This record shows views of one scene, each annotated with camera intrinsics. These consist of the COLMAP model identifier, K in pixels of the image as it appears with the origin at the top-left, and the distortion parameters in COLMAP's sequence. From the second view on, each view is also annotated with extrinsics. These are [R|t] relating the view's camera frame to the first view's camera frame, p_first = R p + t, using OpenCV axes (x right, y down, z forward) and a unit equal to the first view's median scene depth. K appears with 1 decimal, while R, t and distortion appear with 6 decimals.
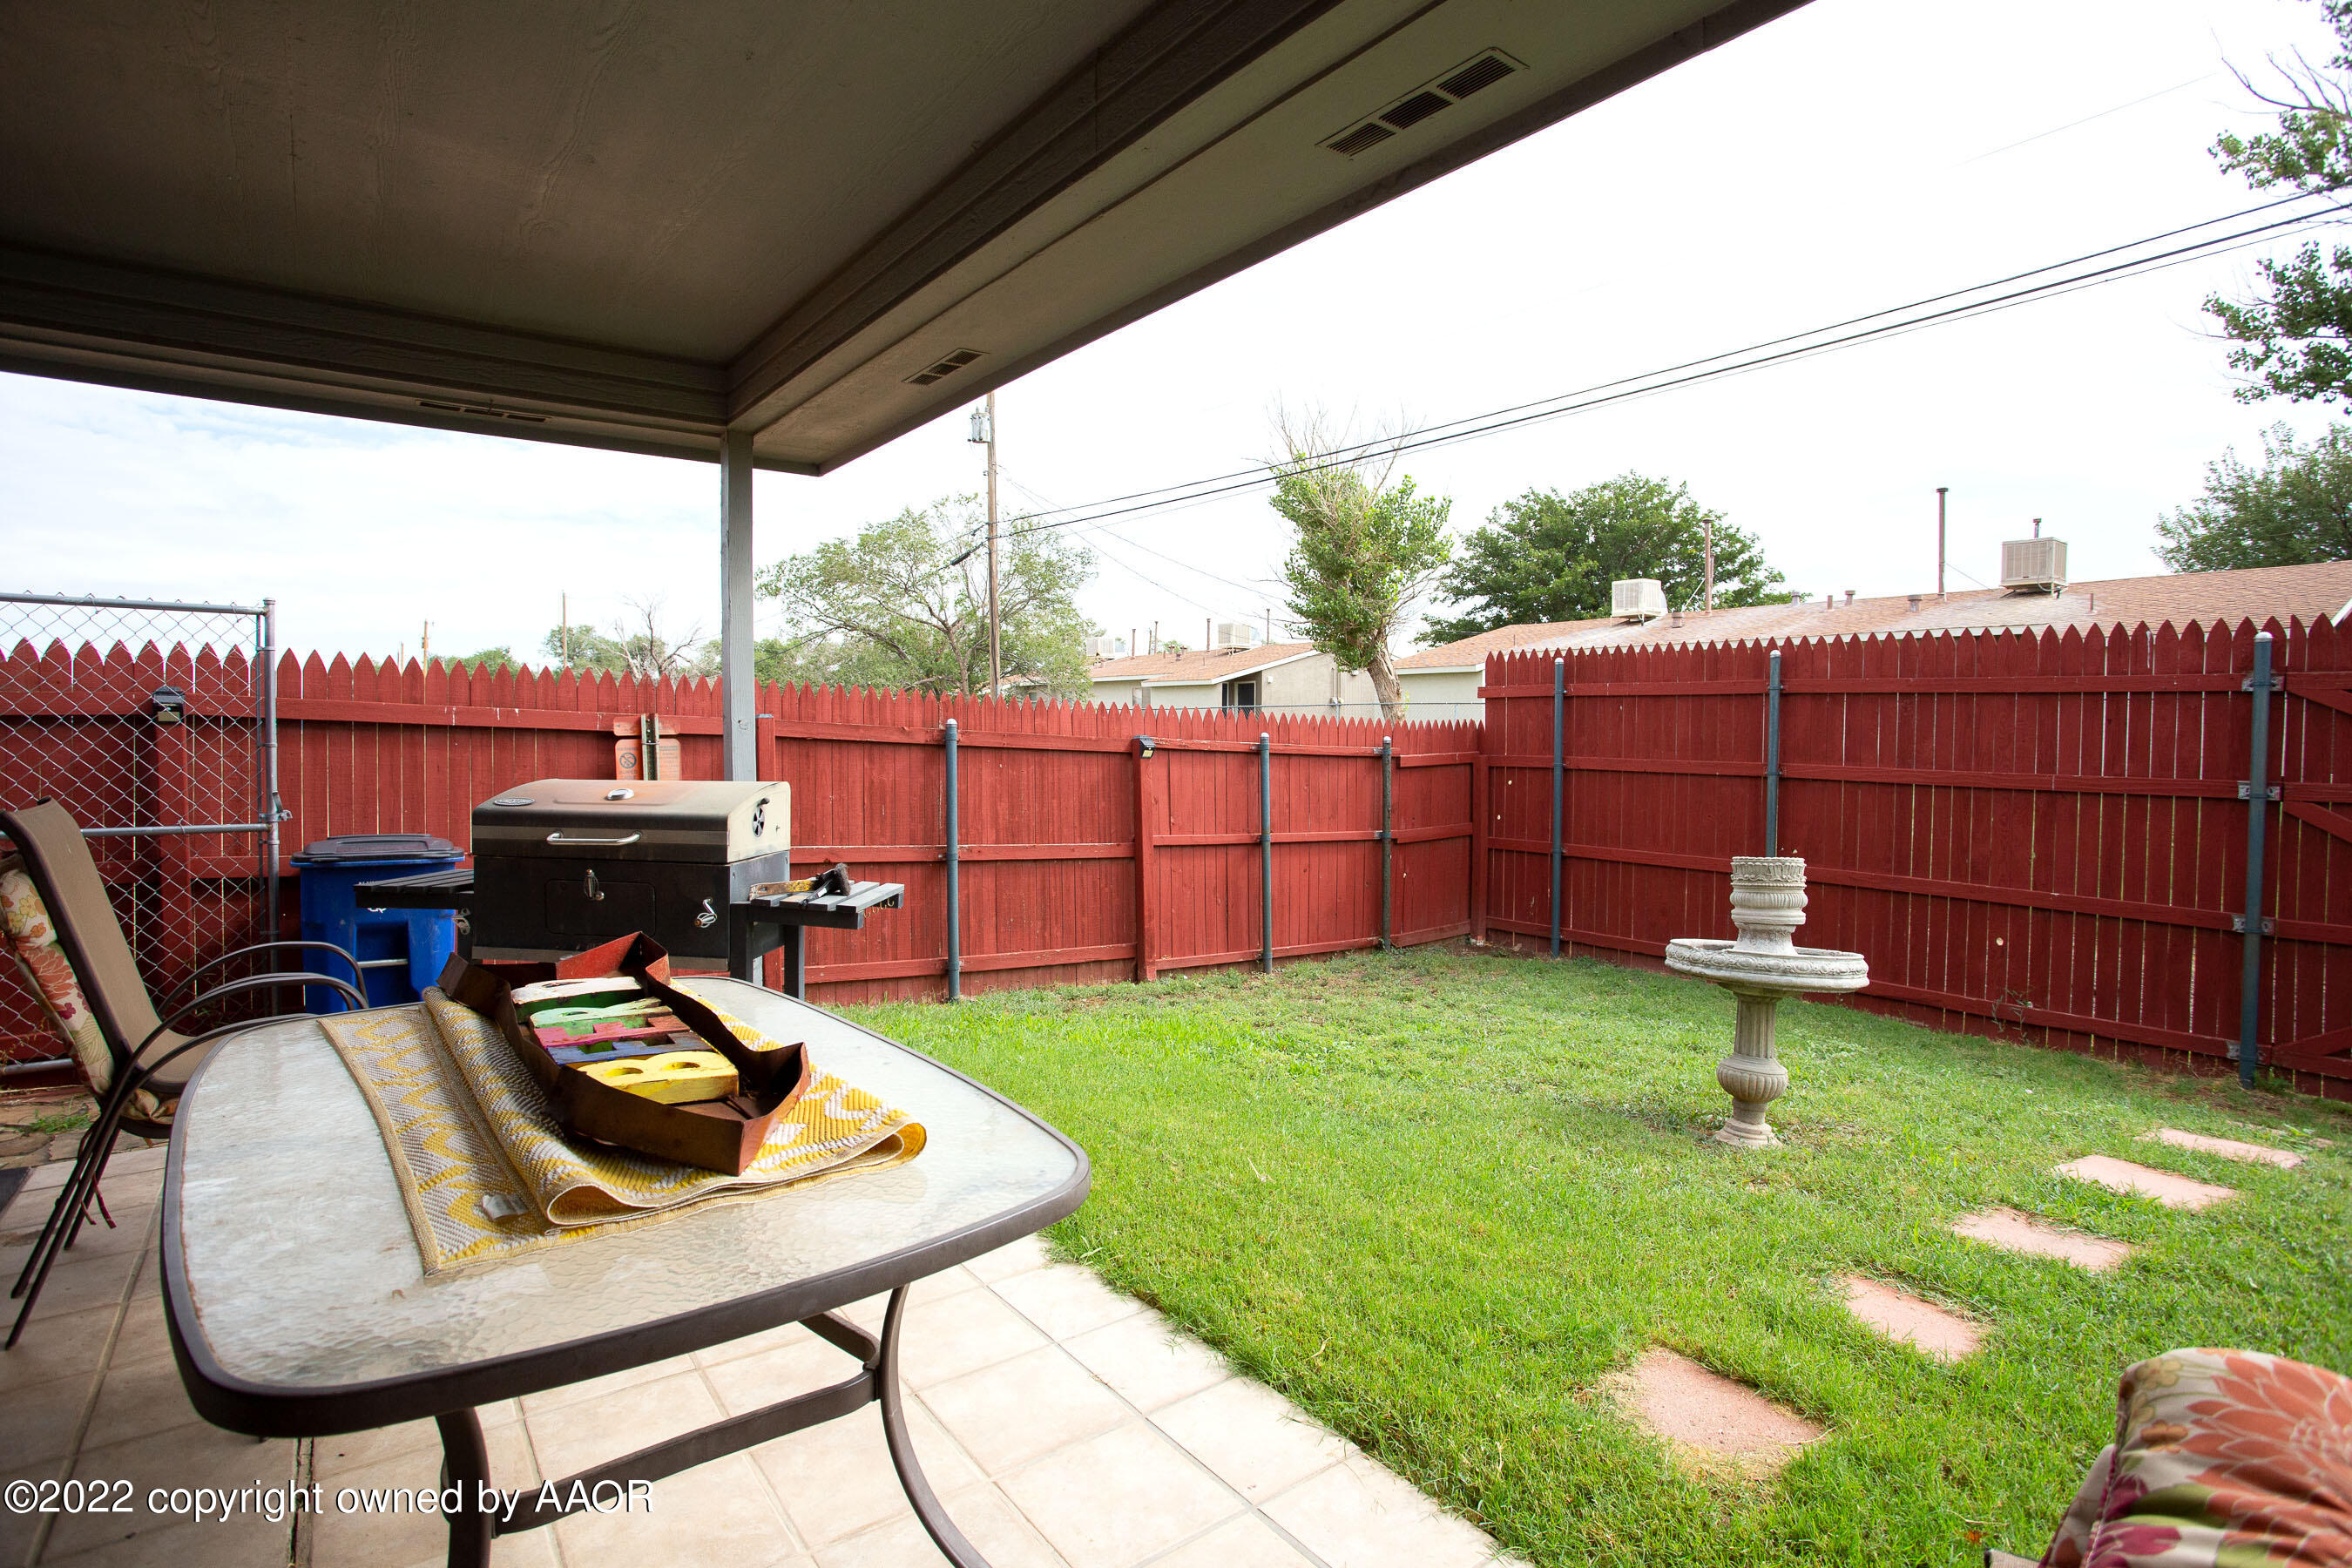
lens RADIAL K [[1156.6, 0, 1174.6], [0, 1156.6, 774.7], [0, 0, 1]] dist [-0.076340, 0.036802]
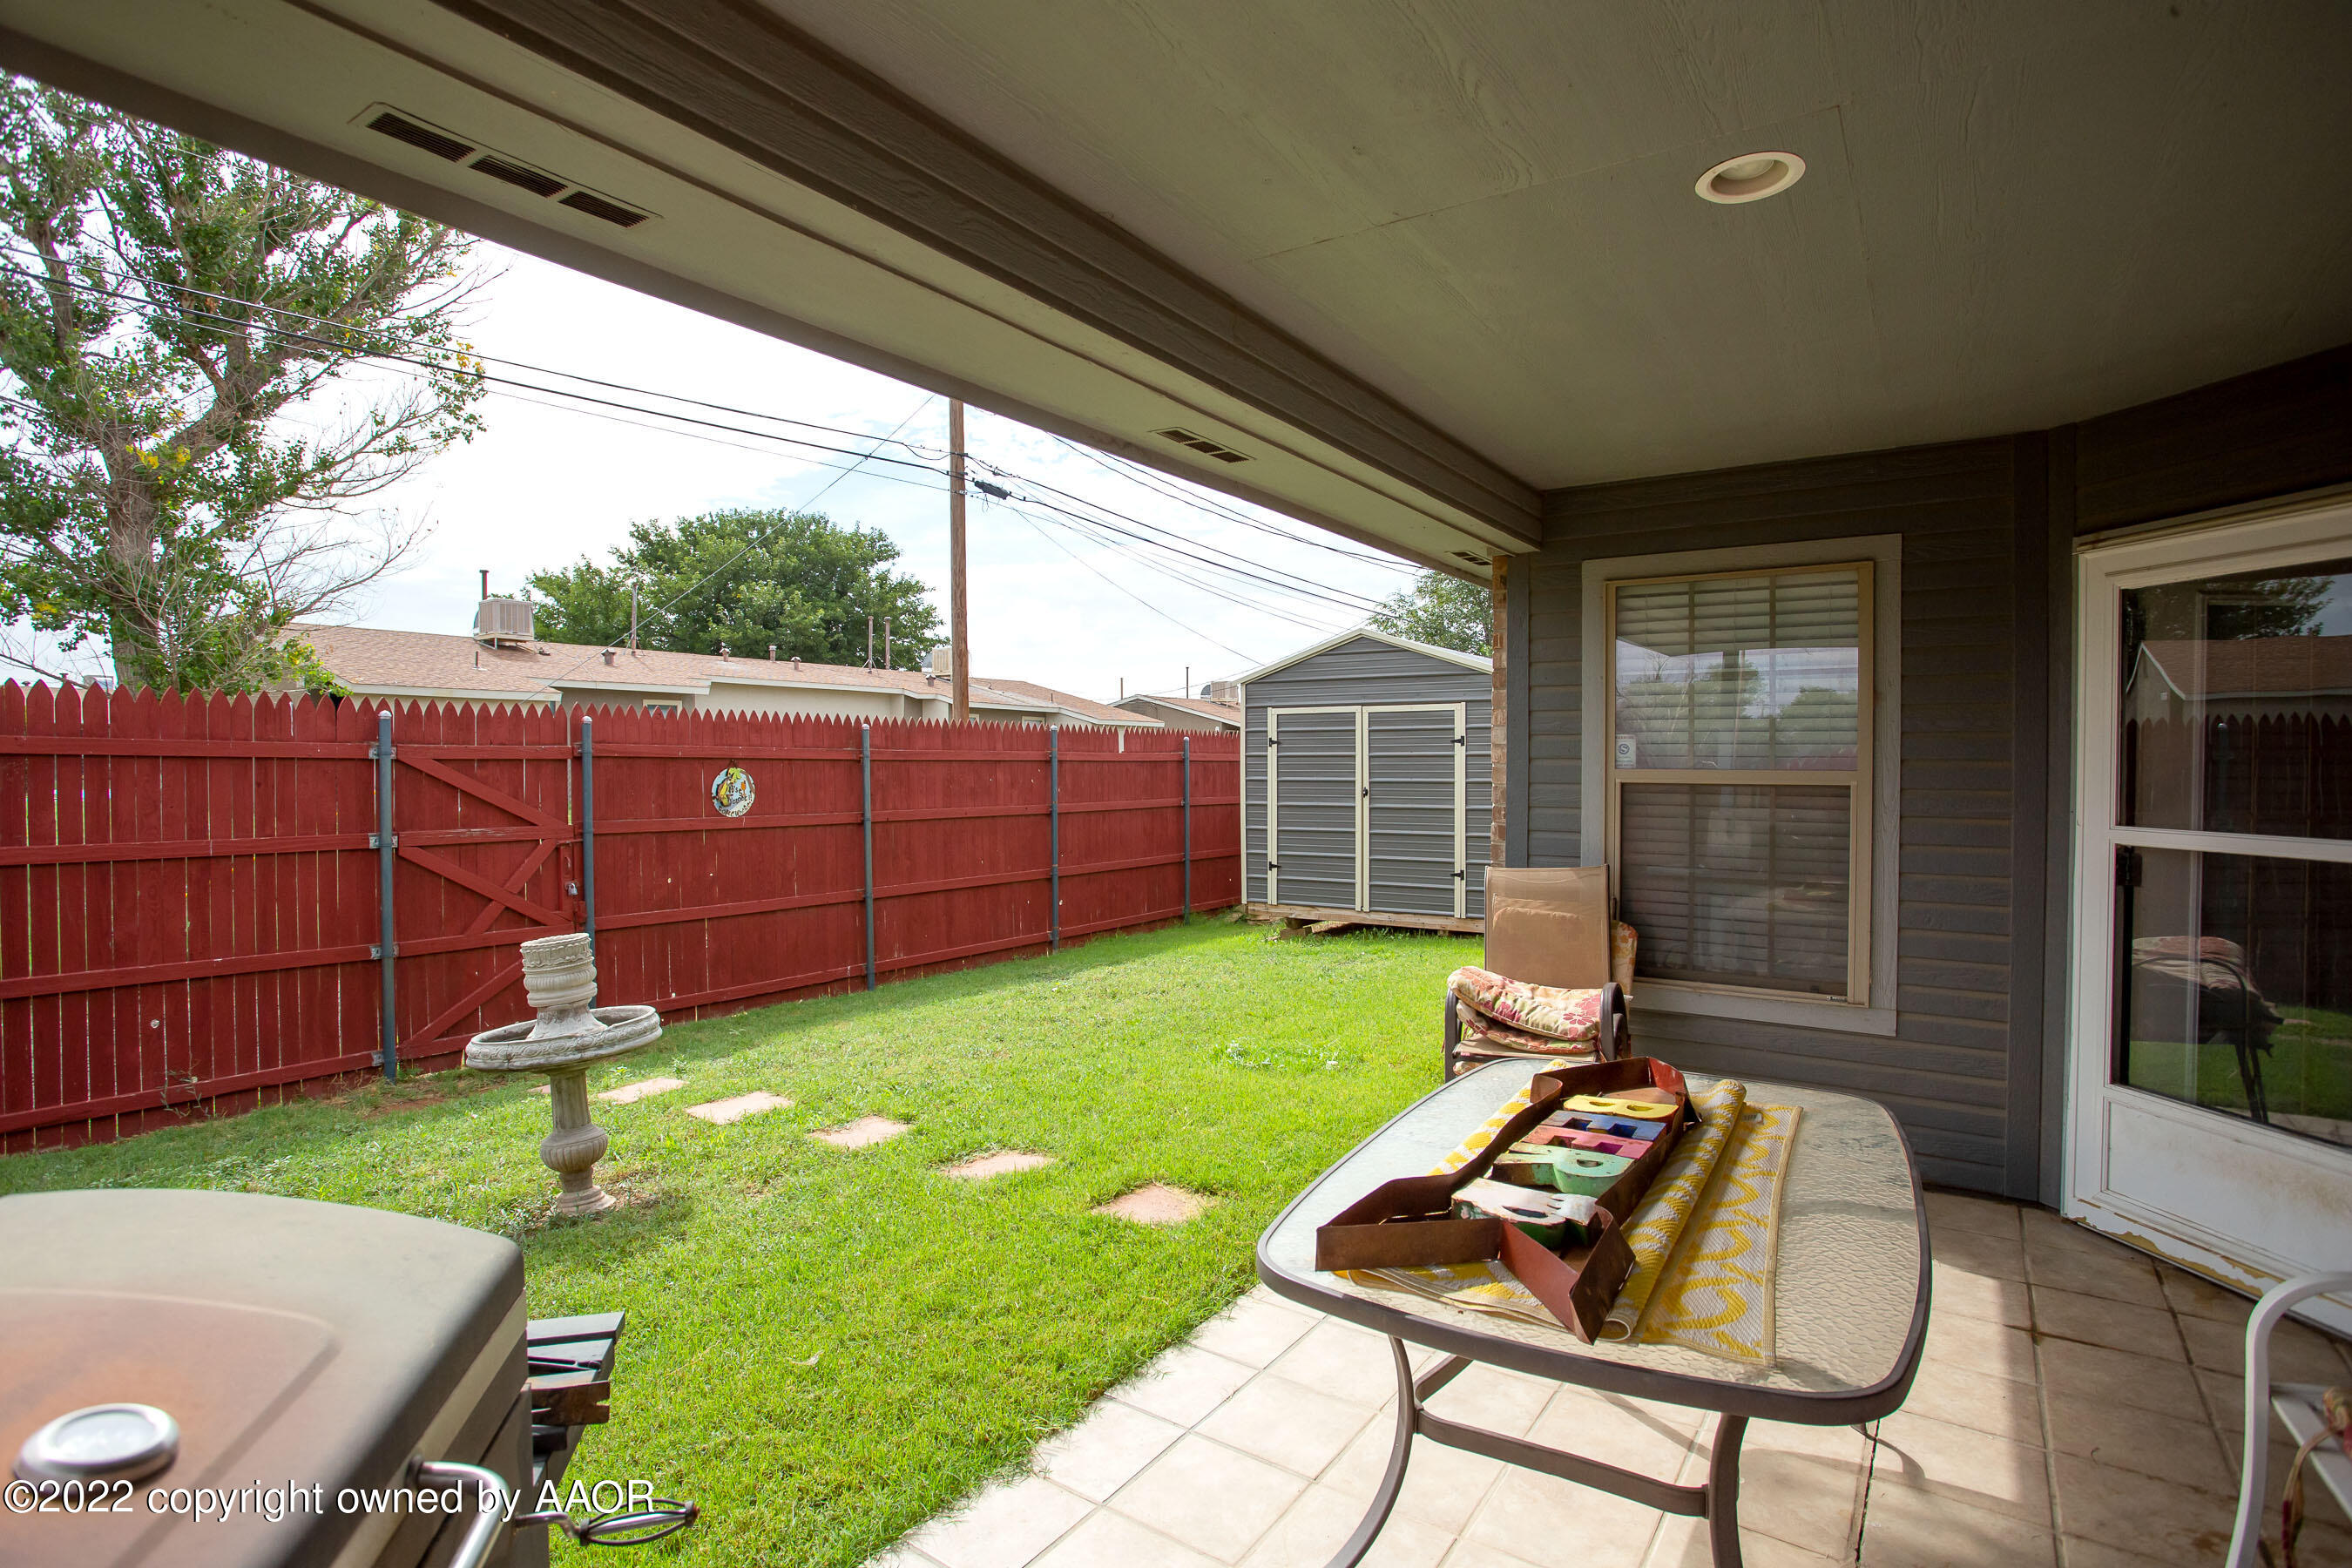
lens RADIAL K [[1156.6, 0, 1174.6], [0, 1156.6, 774.7], [0, 0, 1]] dist [-0.076340, 0.036802]
pose [[-0.310033, -0.017505, 0.950565, -0.437747], [0.035831, 0.998905, 0.030081, -0.060204], [-0.950050, 0.043386, -0.309066, 0.519663]]
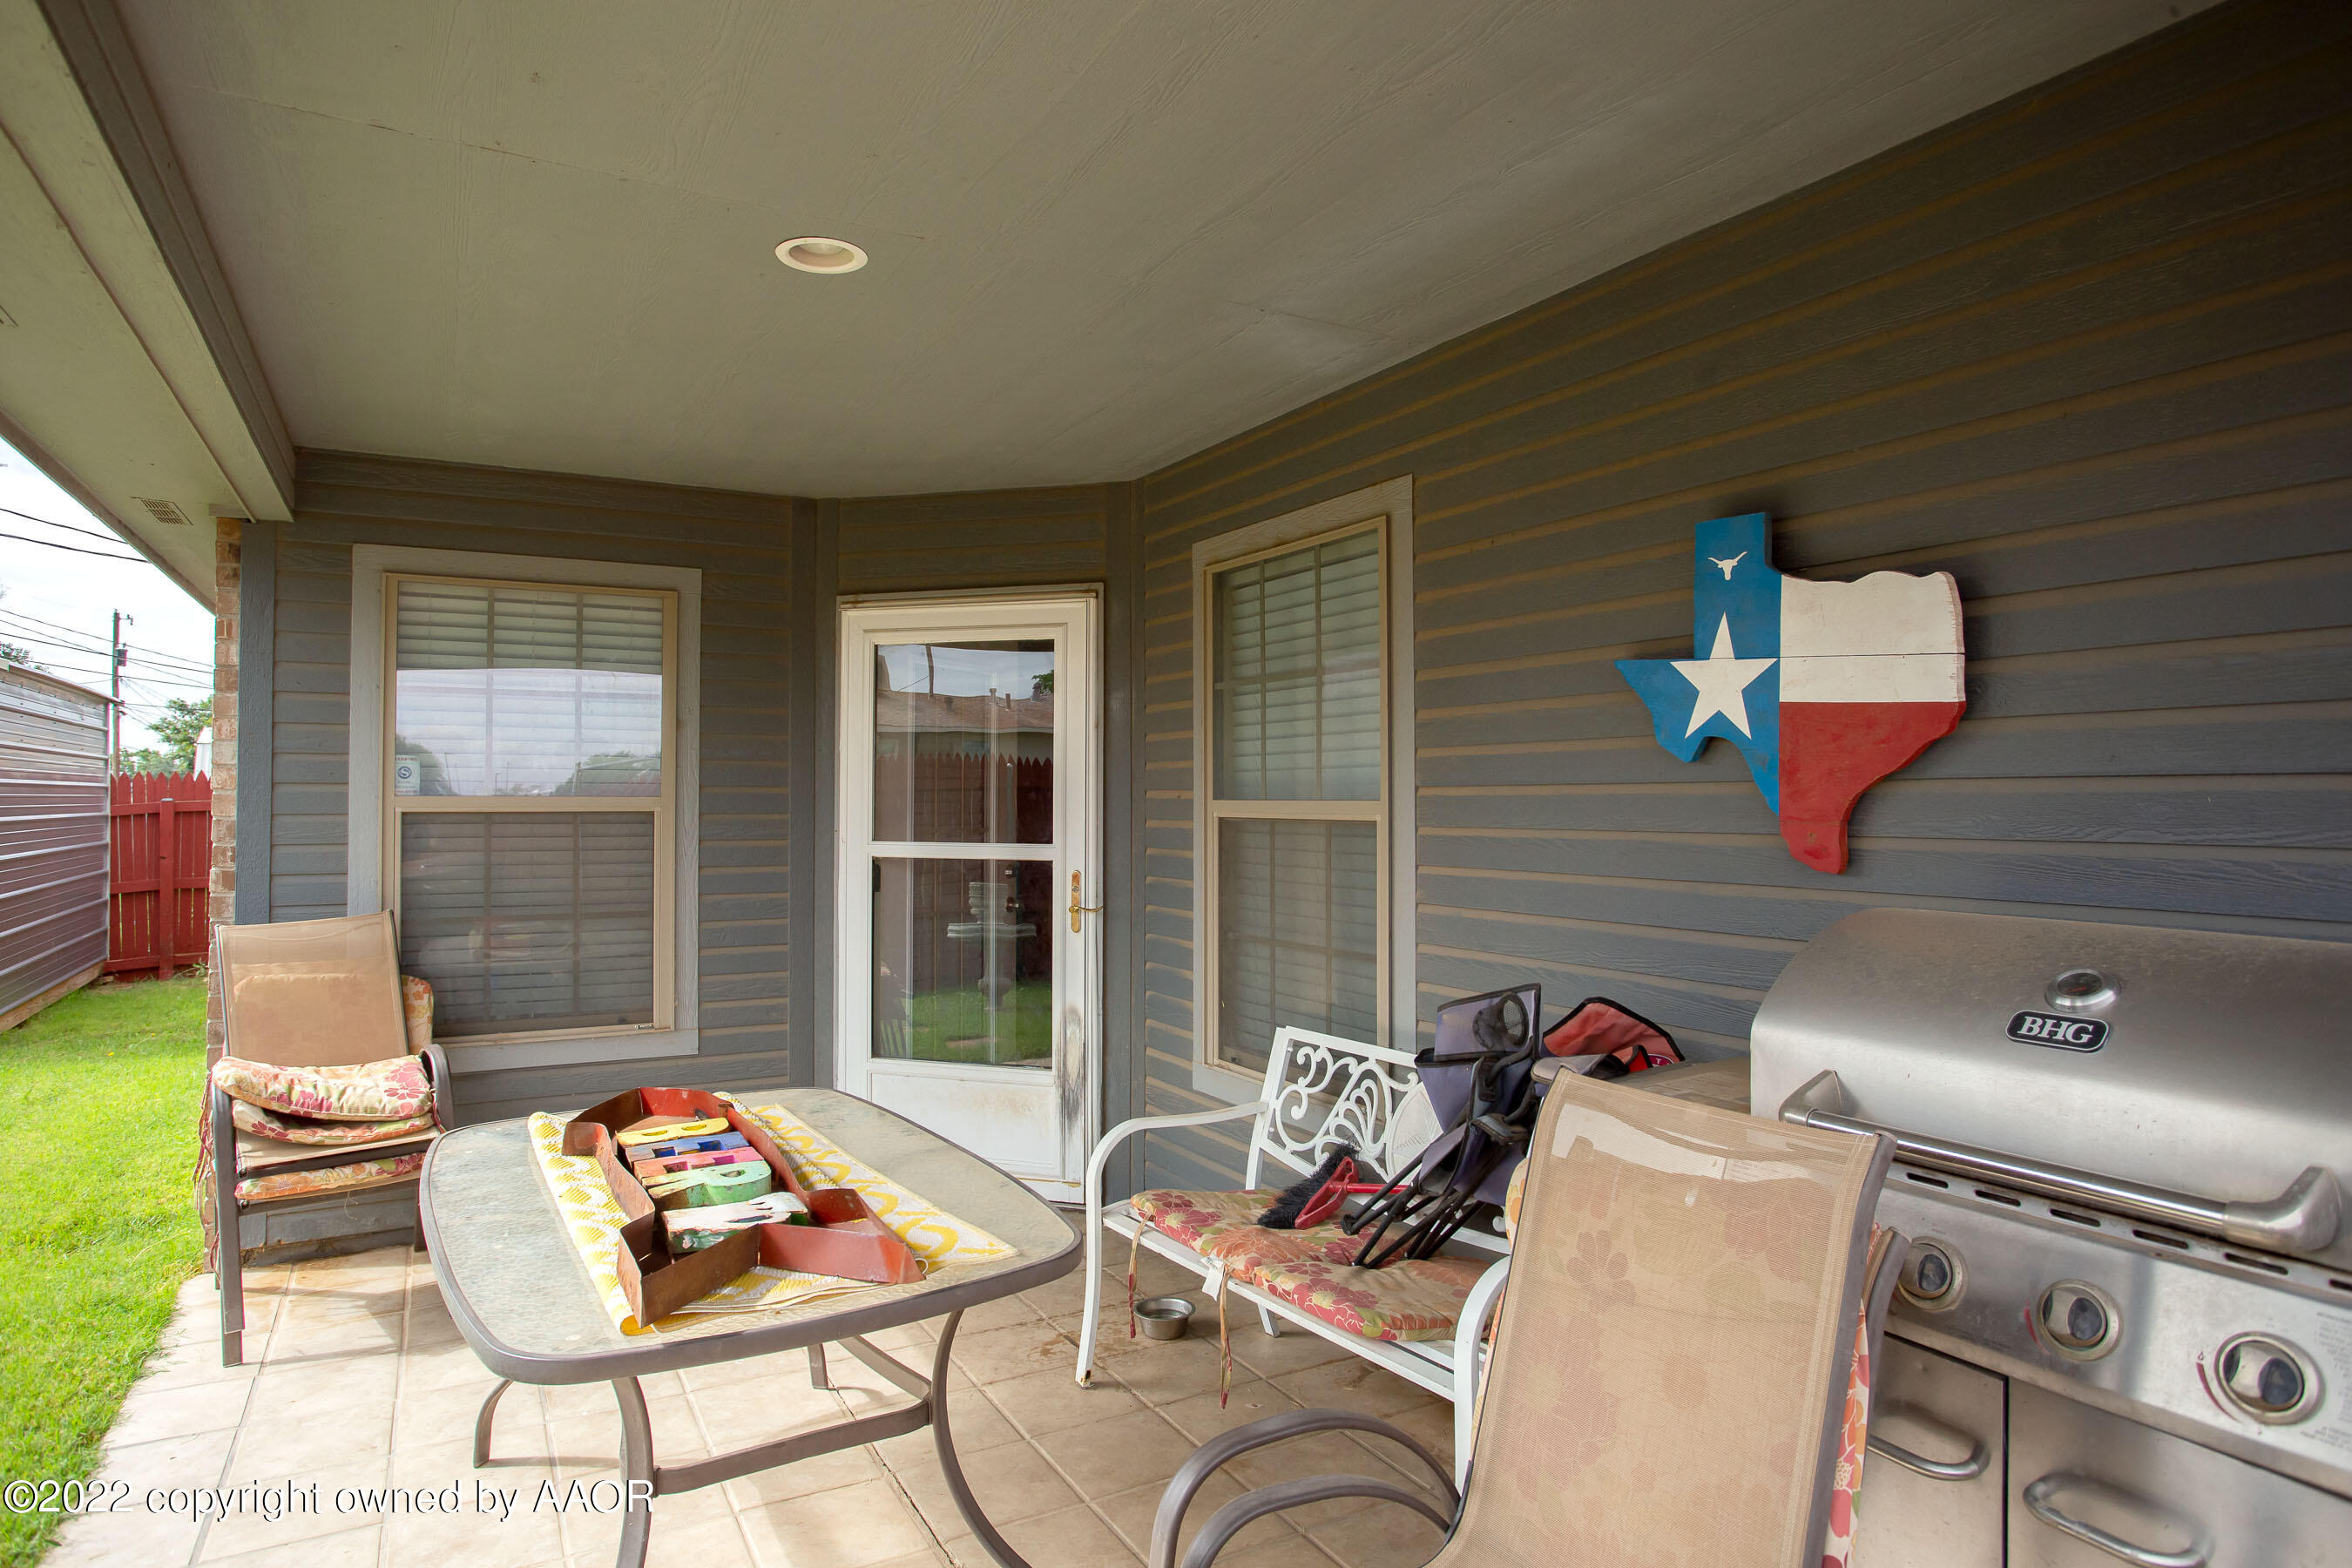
lens RADIAL K [[1358.1, 0, 1171.4], [0, 1358.1, 772.7], [0, 0, 1]] dist [-0.063770, 0.045770]
pose [[-0.989114, -0.001826, 0.147140, -0.348229], [0.001439, 0.999755, 0.022079, -0.059678], [-0.147144, 0.022050, -0.988869, 0.677736]]
